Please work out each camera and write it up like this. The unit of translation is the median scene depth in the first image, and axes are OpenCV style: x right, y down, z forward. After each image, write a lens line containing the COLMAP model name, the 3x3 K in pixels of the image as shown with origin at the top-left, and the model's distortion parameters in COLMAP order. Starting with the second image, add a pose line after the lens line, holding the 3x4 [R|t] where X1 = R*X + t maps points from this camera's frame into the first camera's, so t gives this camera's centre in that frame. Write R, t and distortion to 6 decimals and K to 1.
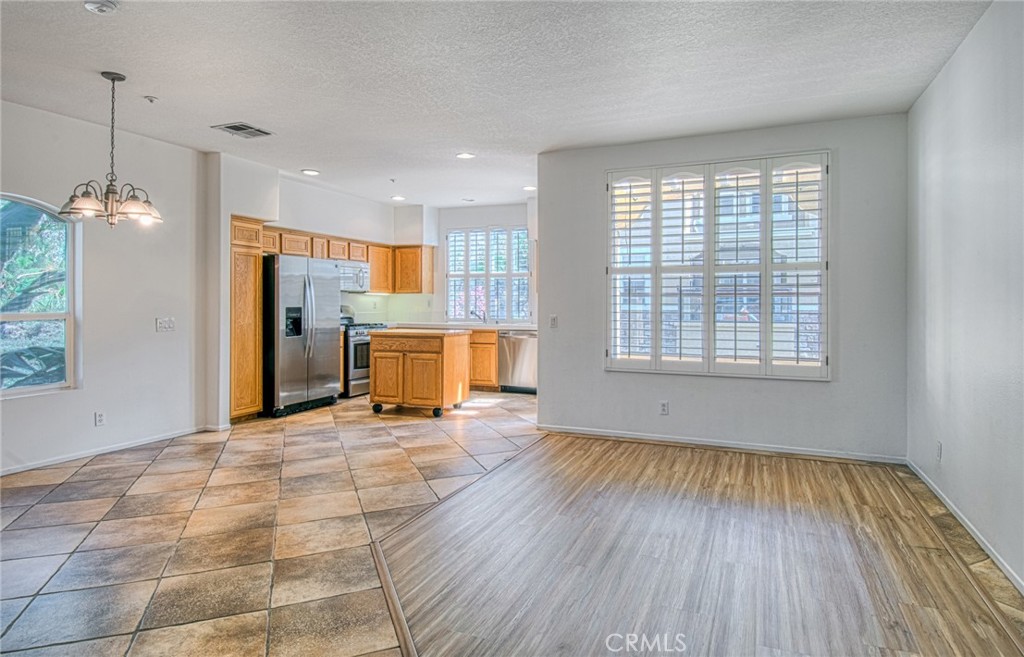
lens RADIAL K [[559.2, 0, 553.2], [0, 559.2, 296.2], [0, 0, 1]] dist [0.058235, -0.049818]
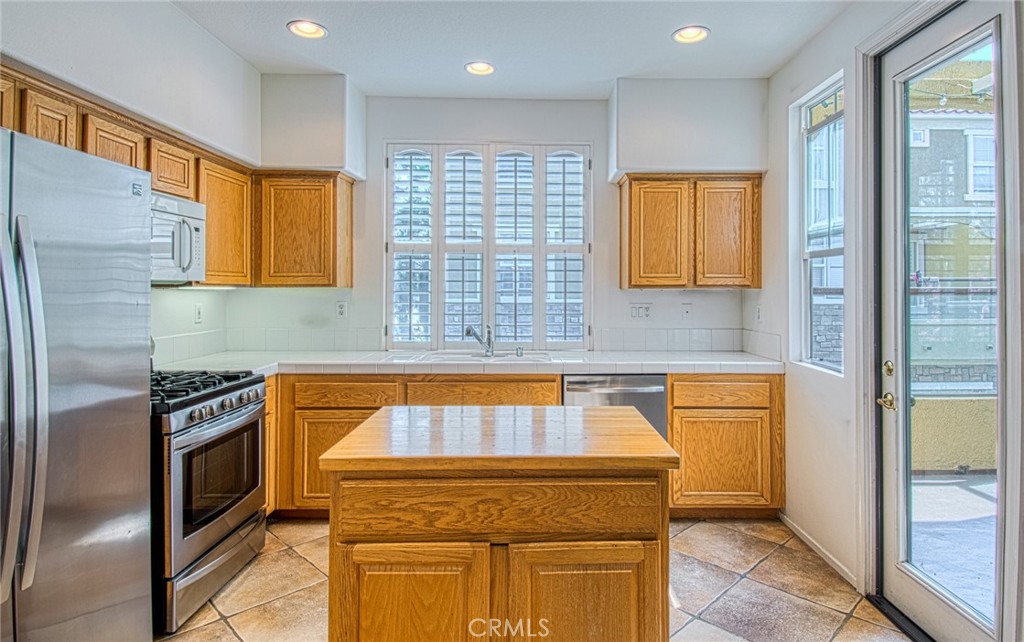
lens RADIAL K [[554.4, 0, 538.8], [0, 554.4, 282.7], [0, 0, 1]] dist [0.002448, -0.001184]
pose [[0.930709, 0.006355, 0.365705, -0.405163], [-0.006580, 0.999978, -0.000629, -0.014564], [-0.365701, -0.001821, 0.930731, 0.922167]]
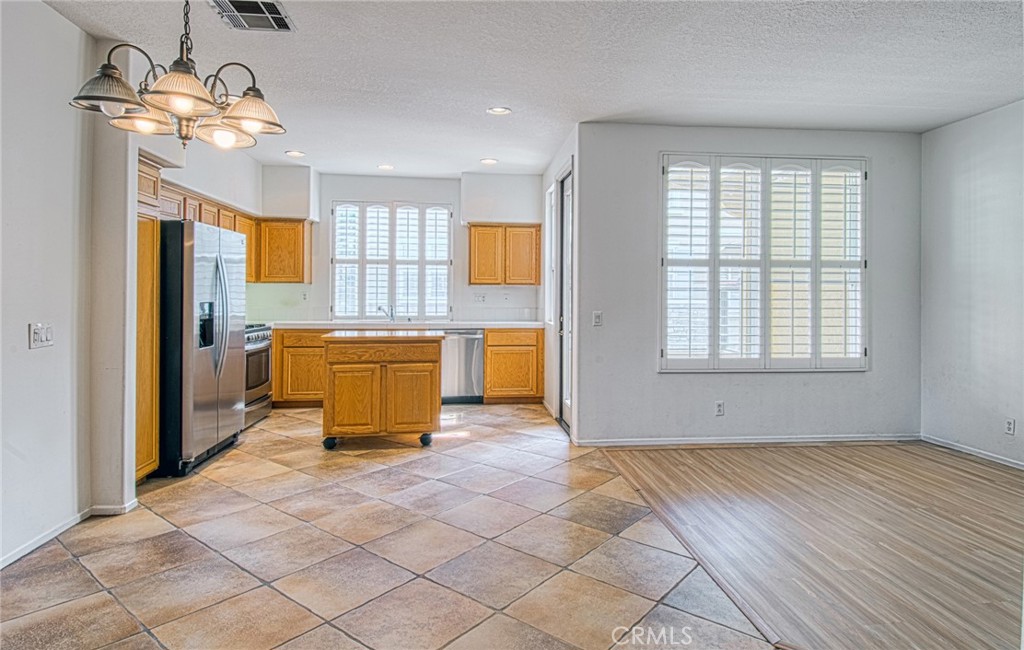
lens RADIAL K [[561.2, 0, 531.6], [0, 561.2, 287.6], [0, 0, 1]] dist [0.040897, -0.034914]
pose [[0.883686, 0.010930, 0.467953, -0.528711], [-0.010724, 0.999938, -0.003103, 0.000579], [-0.467958, -0.002276, 0.883748, 0.301638]]
